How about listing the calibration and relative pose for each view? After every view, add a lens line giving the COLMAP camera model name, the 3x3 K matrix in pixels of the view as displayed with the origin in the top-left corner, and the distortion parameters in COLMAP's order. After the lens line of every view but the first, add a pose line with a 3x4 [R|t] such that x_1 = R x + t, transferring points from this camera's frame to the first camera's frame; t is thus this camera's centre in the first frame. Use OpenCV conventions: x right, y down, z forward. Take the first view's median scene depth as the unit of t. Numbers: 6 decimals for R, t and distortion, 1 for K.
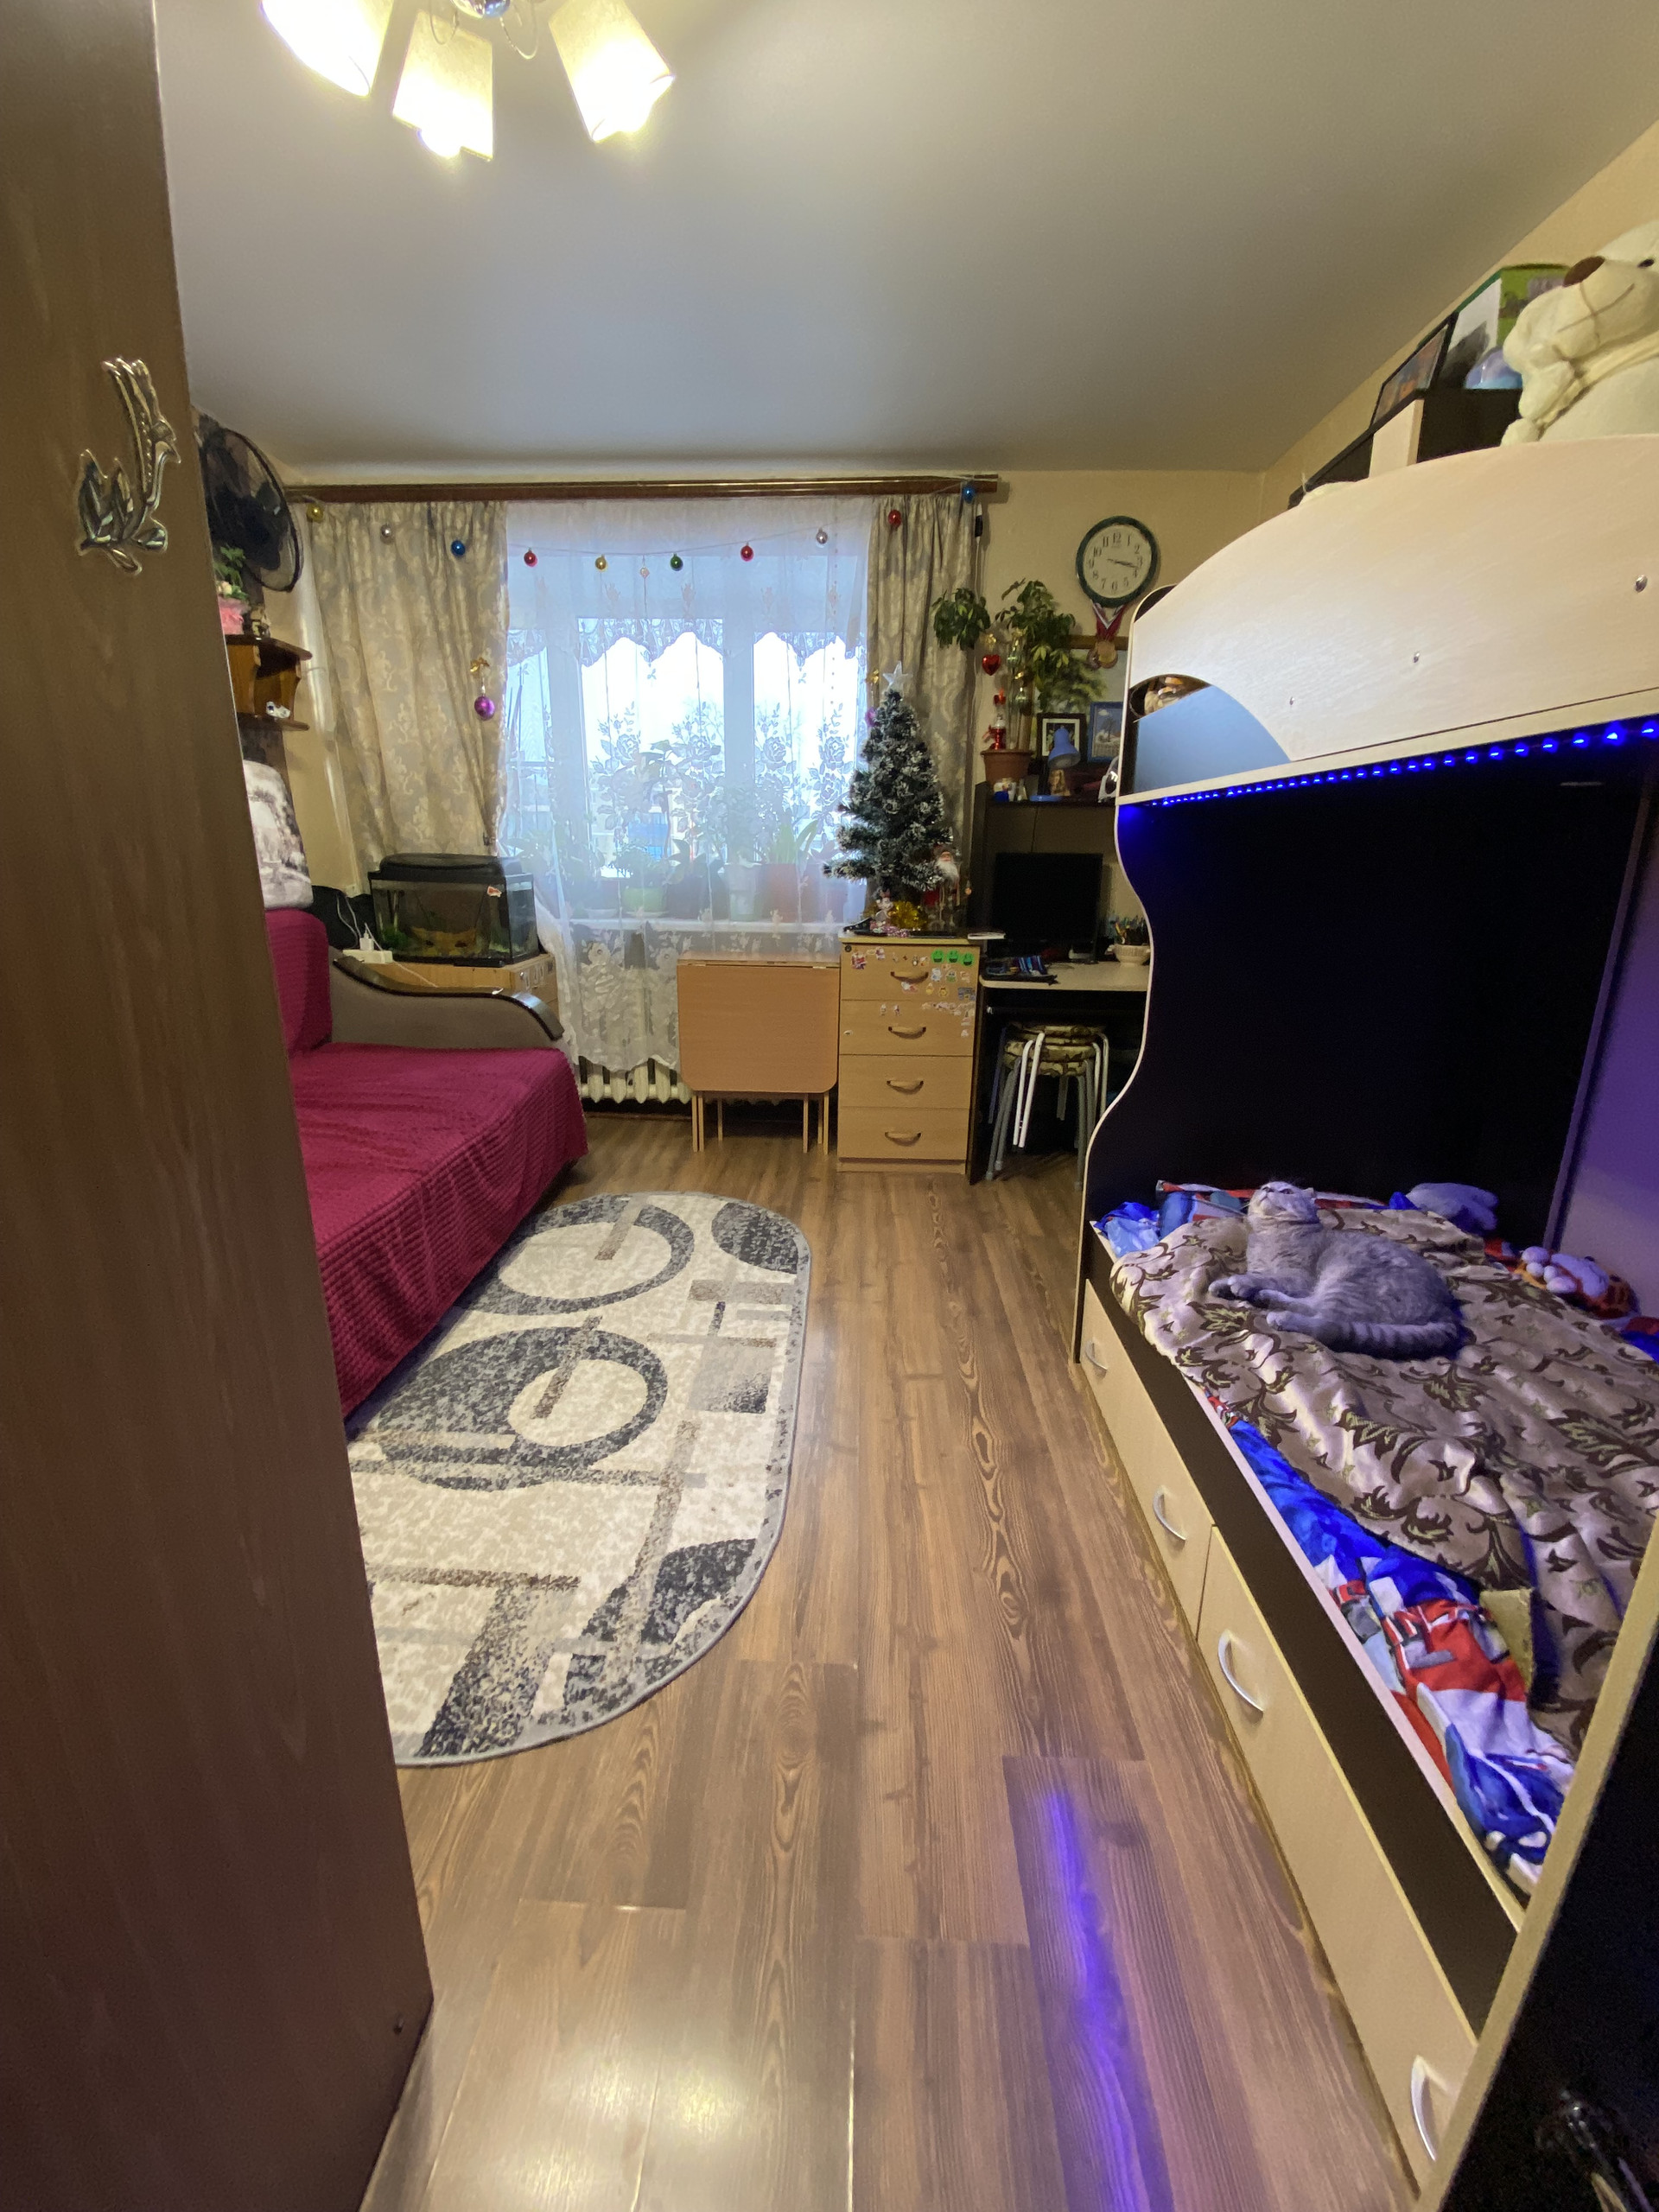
lens RADIAL K [[895.2, 0, 826.9], [0, 895.2, 1101.9], [0, 0, 1]] dist [0.006493, -0.015734]
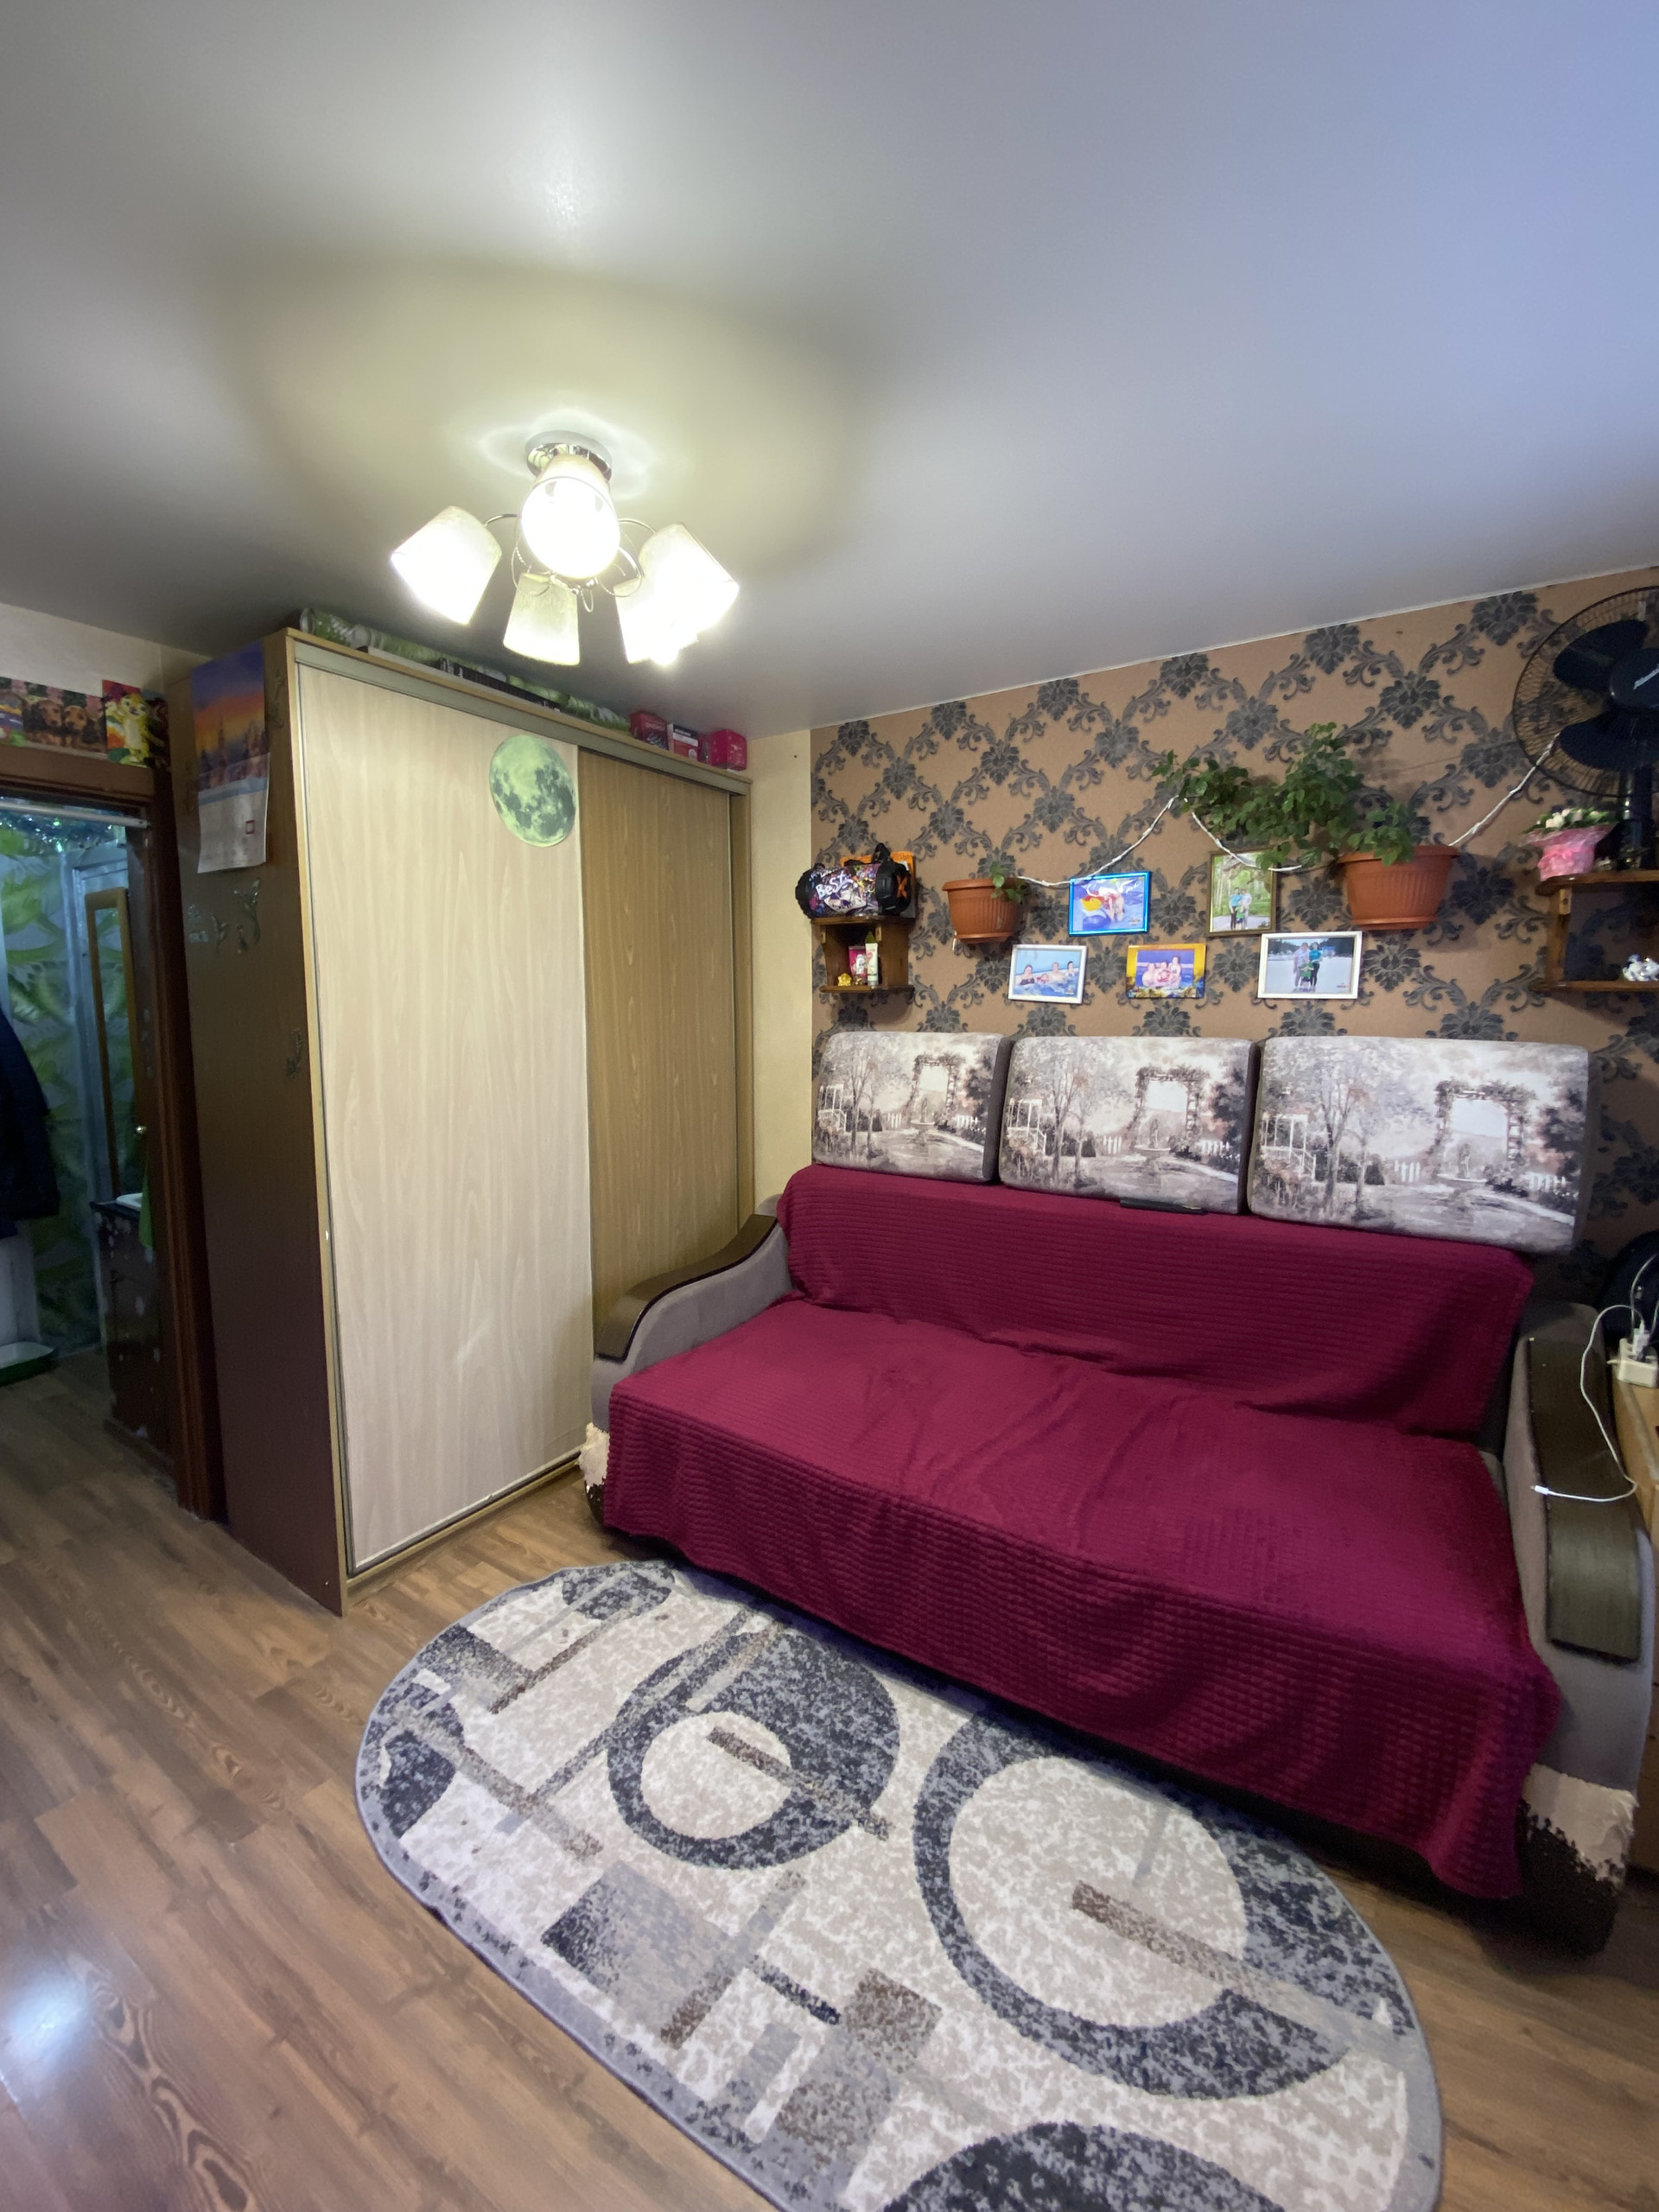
lens RADIAL K [[895.1, 0, 827.7], [0, 895.1, 1101.3], [0, 0, 1]] dist [0.001526, -0.012919]
pose [[-0.516951, 0.079754, -0.852292, 0.383363], [-0.244438, 0.940441, 0.236264, -0.549537], [0.820373, 0.330469, -0.466667, 1.317271]]
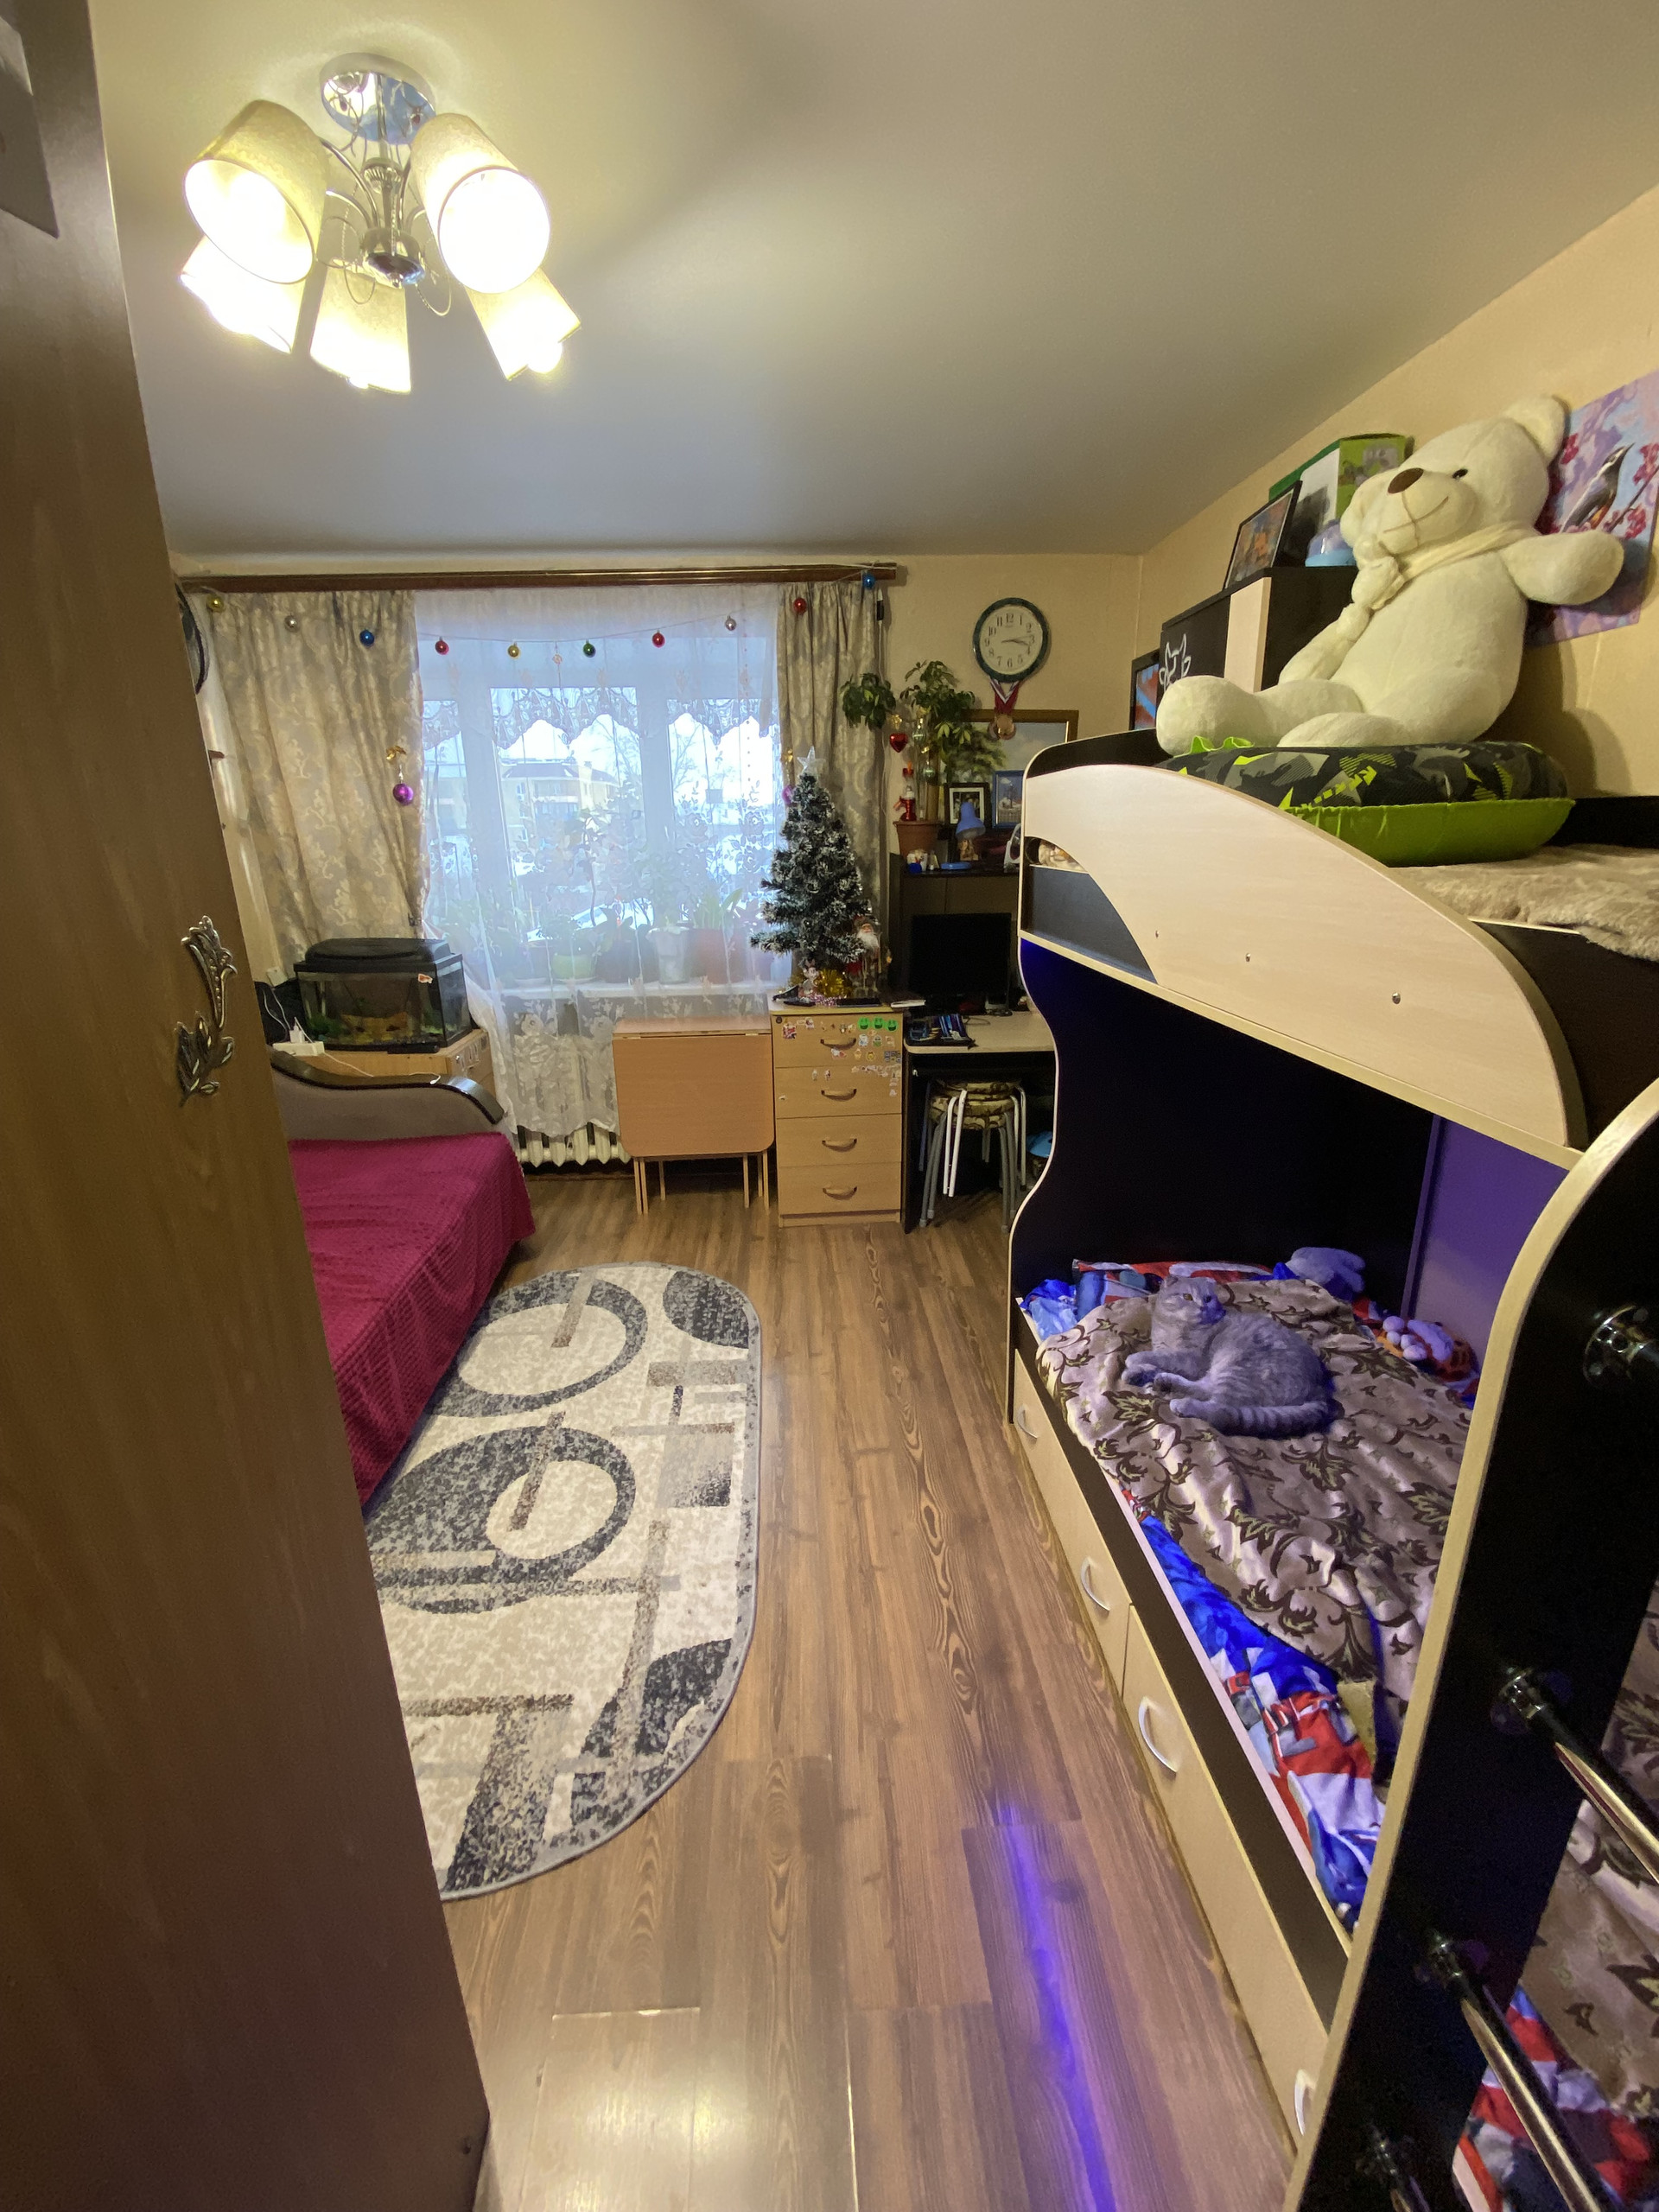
lens RADIAL K [[895.1, 0, 827.7], [0, 895.1, 1101.3], [0, 0, 1]] dist [0.001526, -0.012919]
pose [[0.995325, -0.054952, 0.079425, -0.010395], [0.053665, 0.998392, 0.018245, -0.151474], [-0.080300, -0.013897, 0.996674, -0.077302]]
